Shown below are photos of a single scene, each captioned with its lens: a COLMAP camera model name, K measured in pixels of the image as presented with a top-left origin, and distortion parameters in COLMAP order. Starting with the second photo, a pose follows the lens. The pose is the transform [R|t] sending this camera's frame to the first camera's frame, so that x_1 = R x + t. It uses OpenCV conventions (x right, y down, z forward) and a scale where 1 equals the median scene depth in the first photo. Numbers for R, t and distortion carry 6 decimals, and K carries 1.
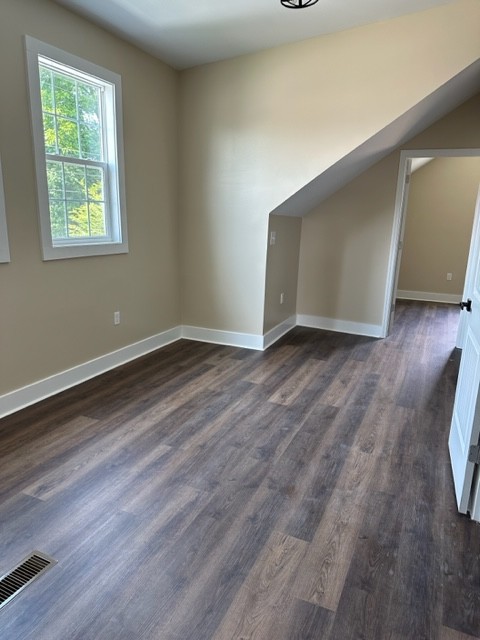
lens RADIAL K [[450.1, 0, 243.1], [0, 450.1, 321.9], [0, 0, 1]] dist [0.004921, -0.024433]
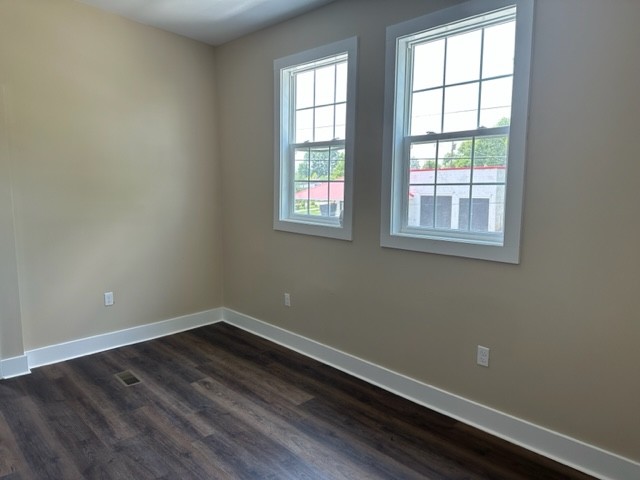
lens RADIAL K [[450.1, 0, 320.0], [0, 450.1, 240.0], [0, 0, 1]] dist [0.004921, -0.024433]
pose [[-0.374259, 0.098191, -0.922111, 0.521956], [-0.229529, 0.953628, 0.194706, -0.320793], [0.898469, 0.284521, -0.334367, 1.254545]]
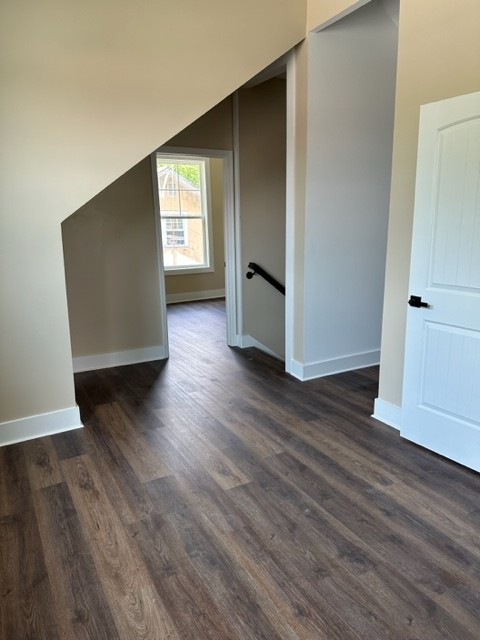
lens RADIAL K [[450.1, 0, 243.1], [0, 450.1, 321.9], [0, 0, 1]] dist [0.004921, -0.024433]
pose [[0.581789, -0.228855, 0.780479, -0.459929], [0.225618, 0.967349, 0.115469, -0.168116], [-0.781421, 0.108911, 0.614426, 0.574275]]
